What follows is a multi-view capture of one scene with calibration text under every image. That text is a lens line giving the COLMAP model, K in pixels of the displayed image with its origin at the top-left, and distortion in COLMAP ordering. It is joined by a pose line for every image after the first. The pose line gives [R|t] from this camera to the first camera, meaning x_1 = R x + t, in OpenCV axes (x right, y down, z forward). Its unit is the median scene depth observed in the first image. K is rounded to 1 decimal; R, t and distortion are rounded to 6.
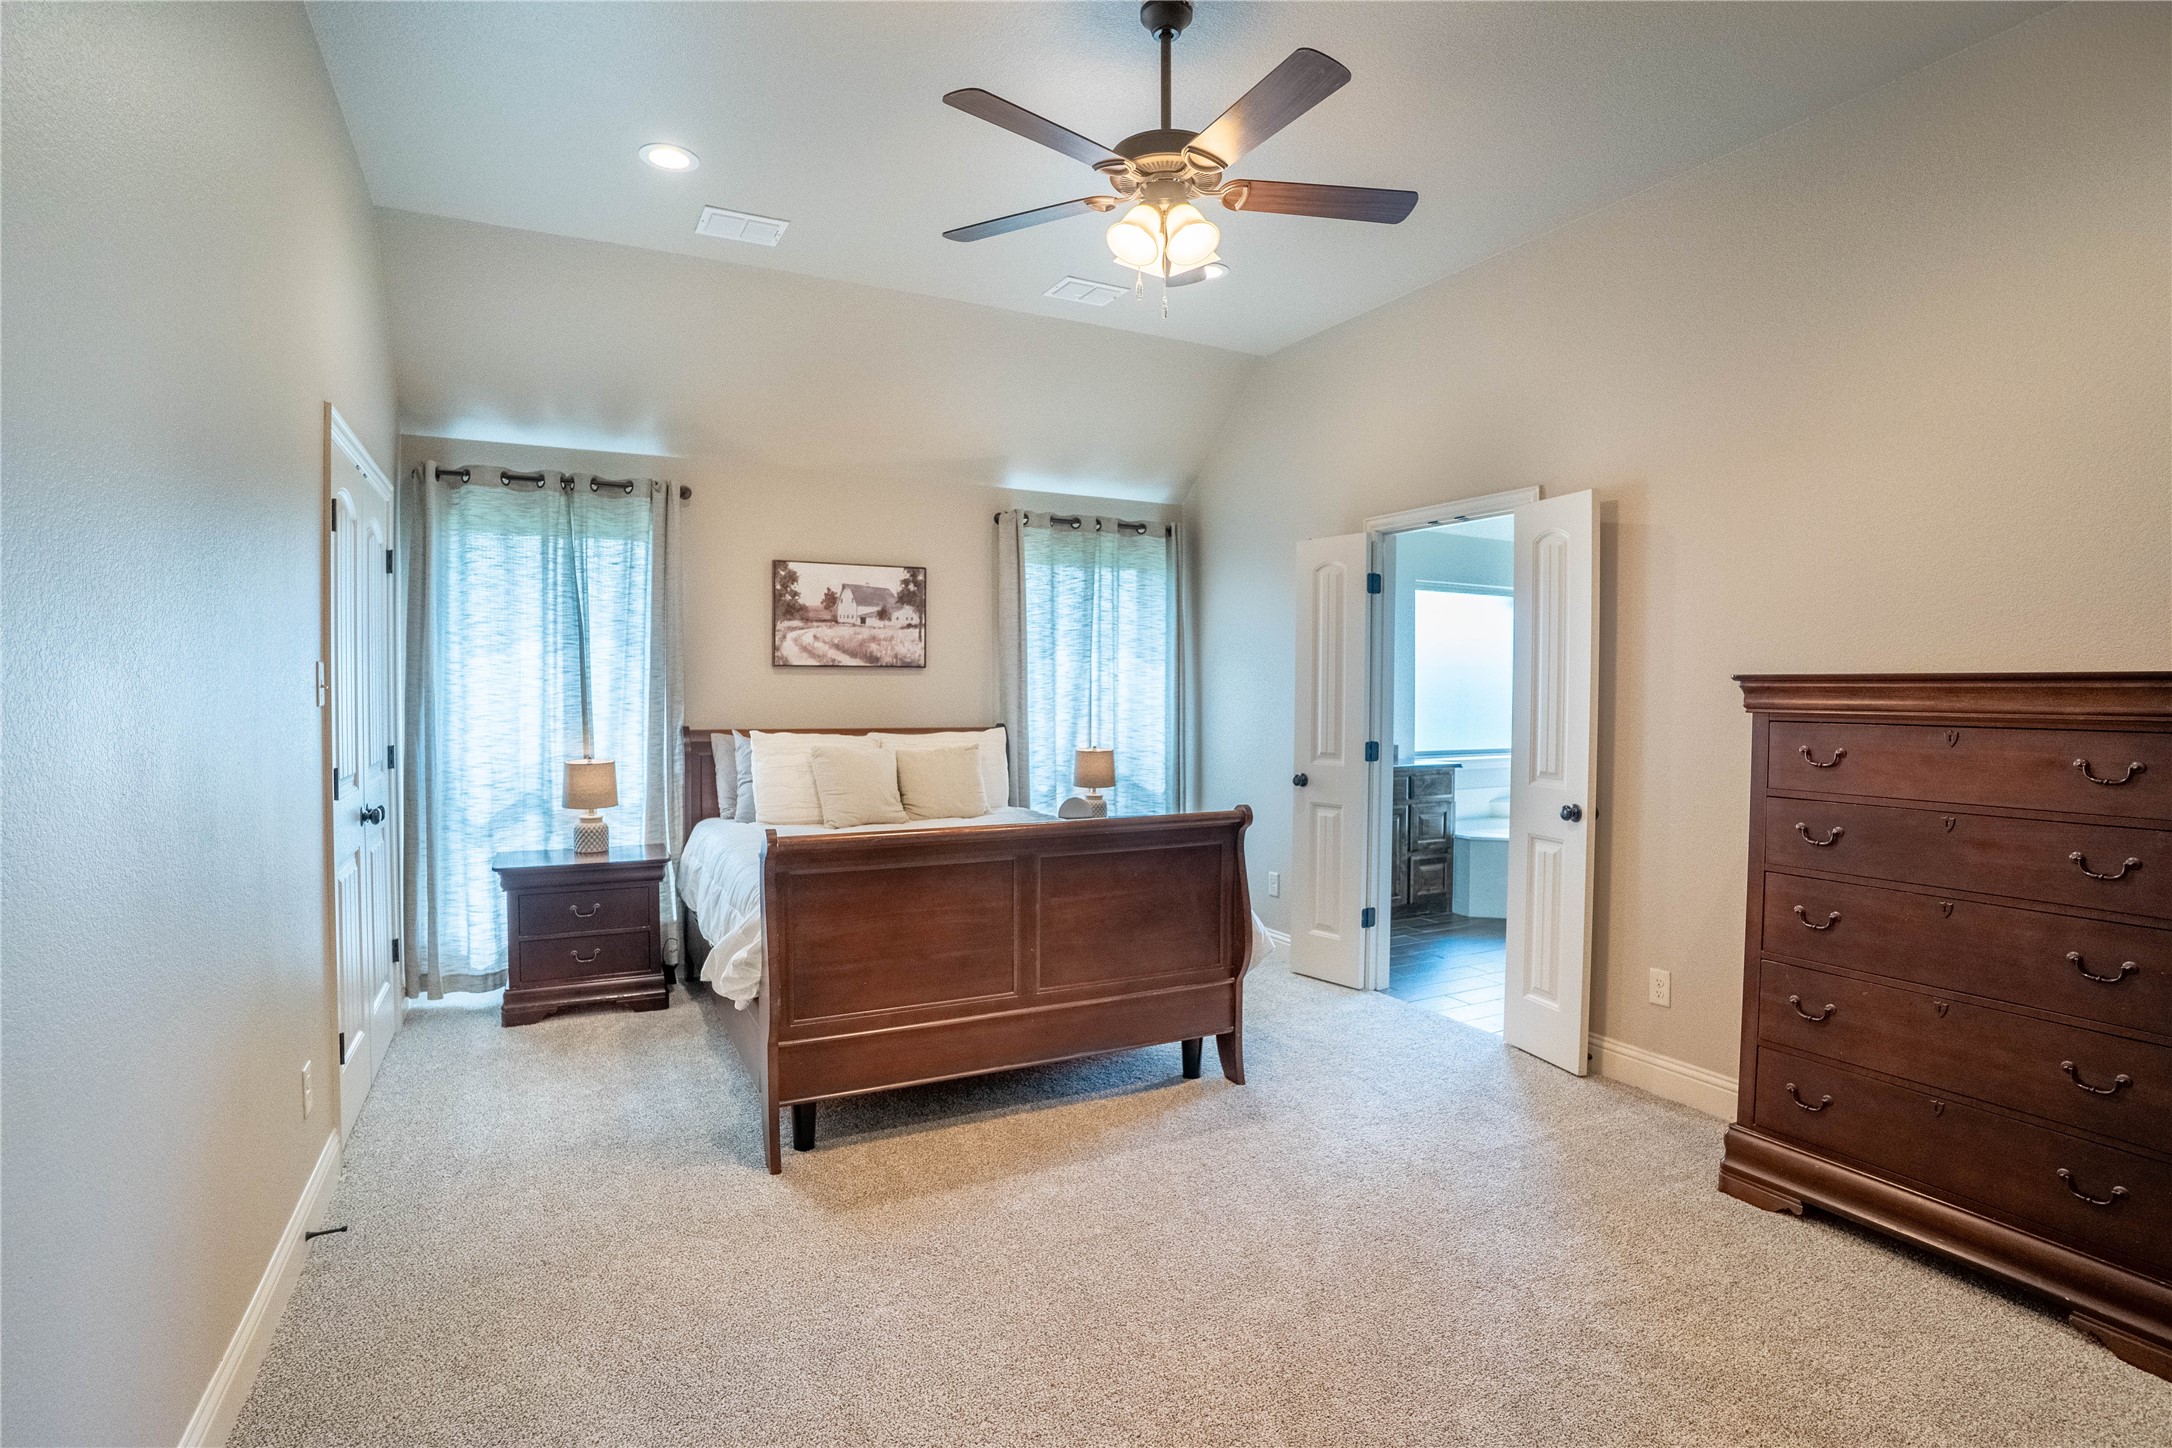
lens RADIAL K [[1077.3, 0, 1052.3], [0, 1077.3, 715.5], [0, 0, 1]] dist [-0.078012, 0.031235]
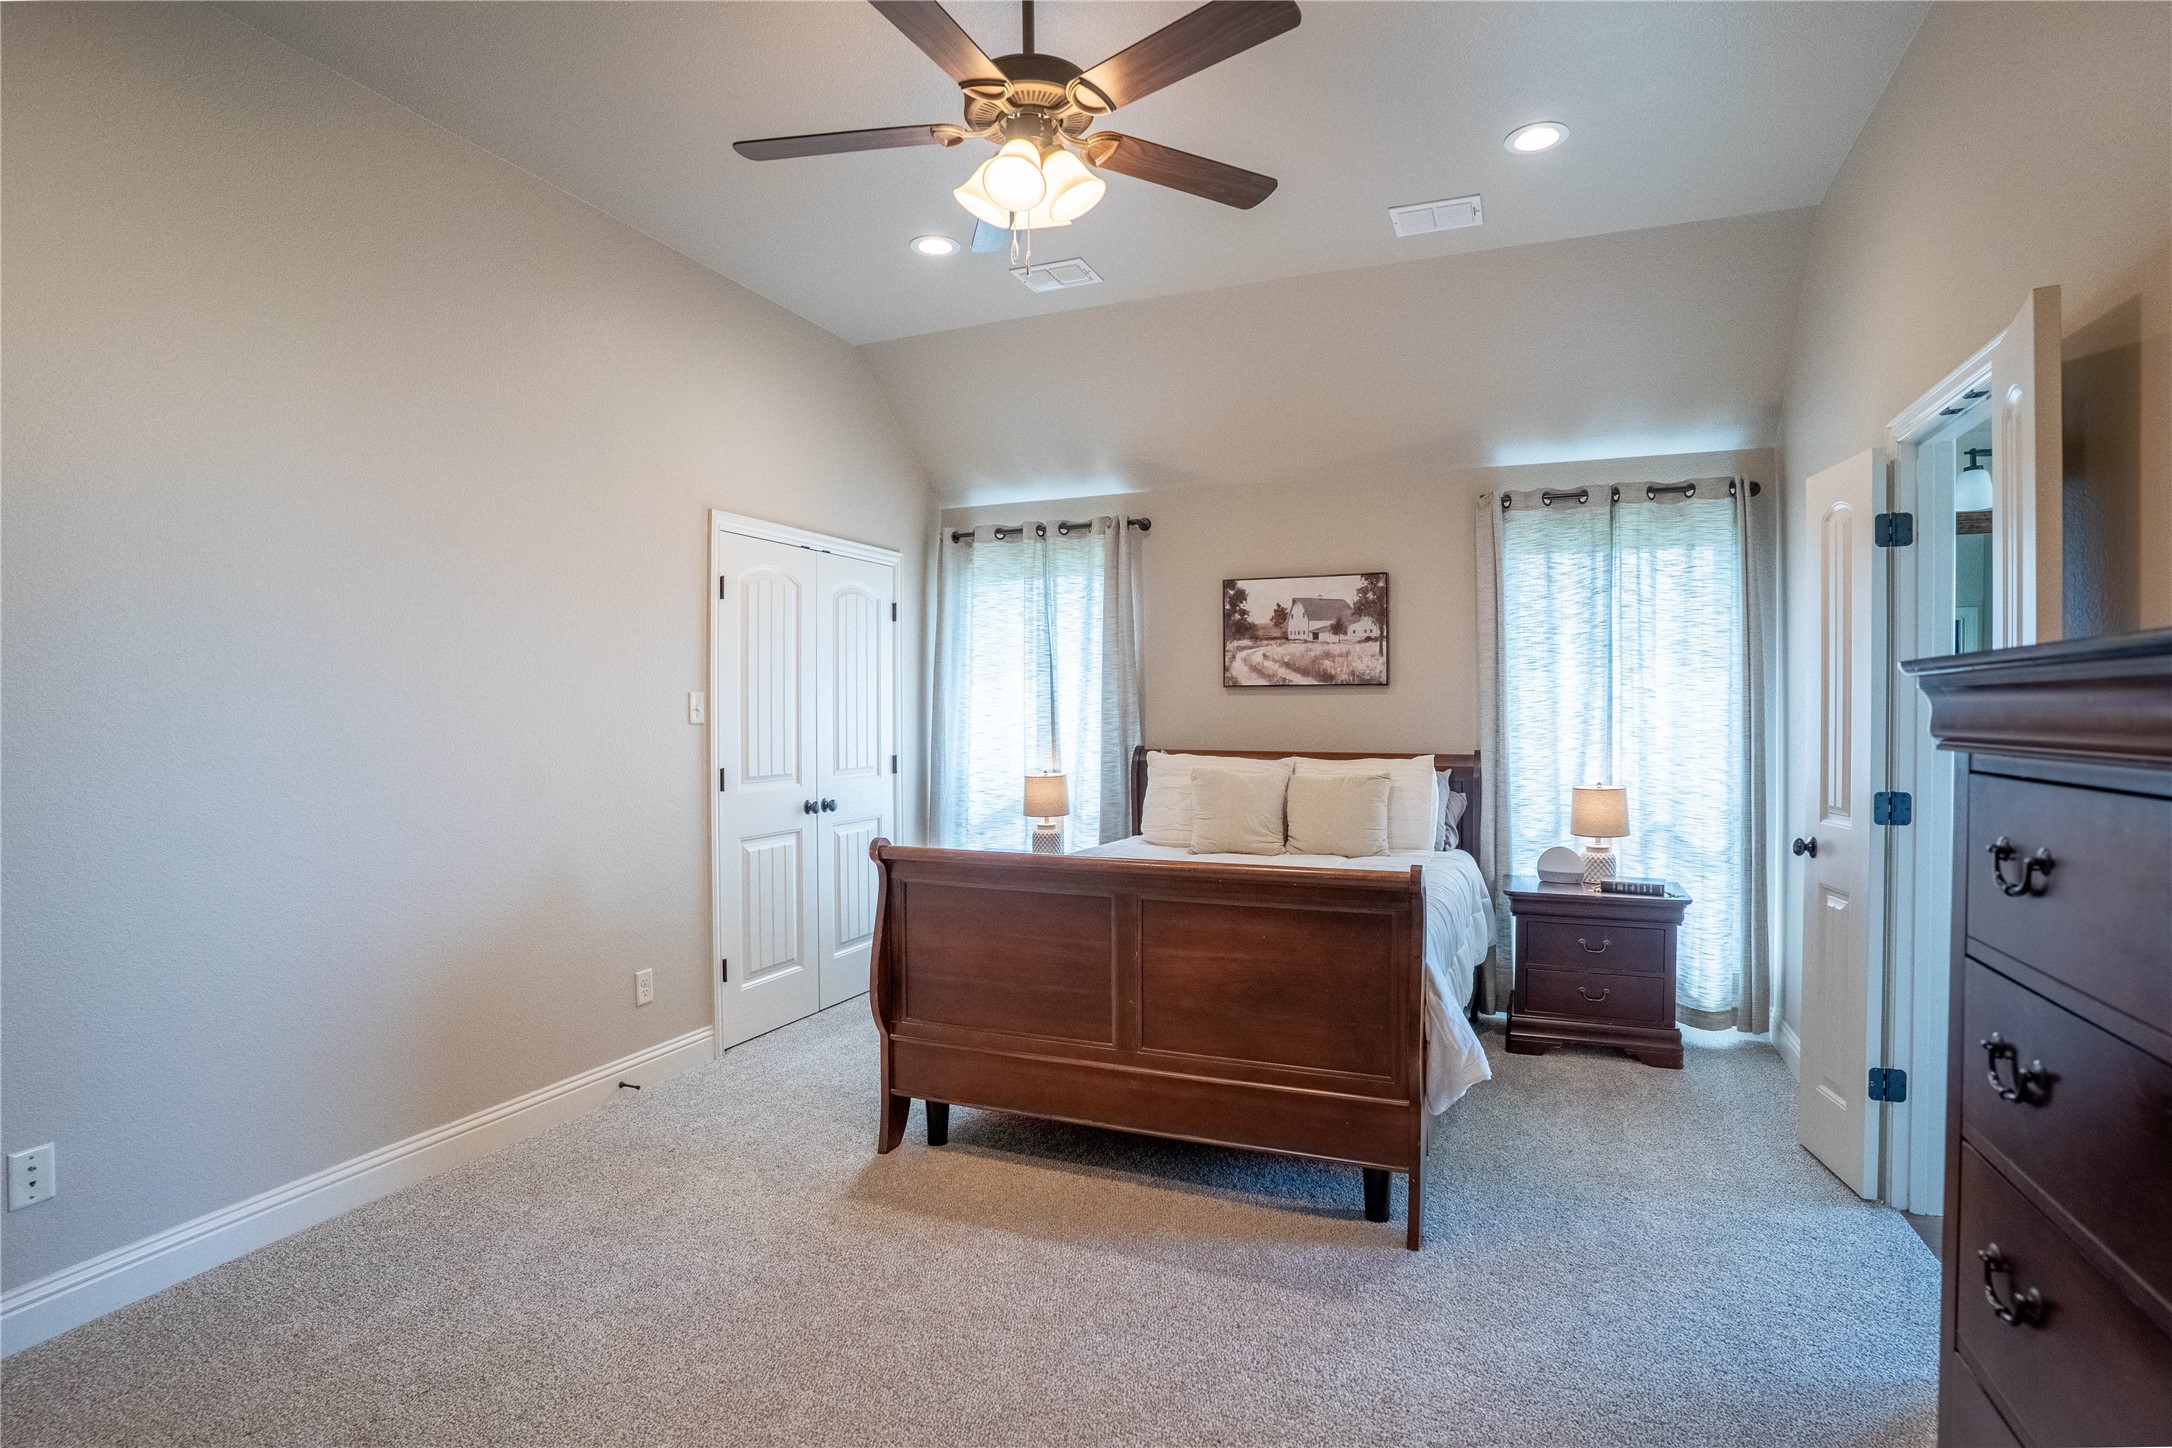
lens RADIAL K [[1077.3, 0, 1072.0], [0, 1077.3, 716.4], [0, 0, 1]] dist [-0.078012, 0.031235]
pose [[0.652461, -0.000838, -0.757822, 0.411647], [-0.015133, 0.999786, -0.014135, -0.002822], [0.757672, 0.020690, 0.652308, 0.251384]]
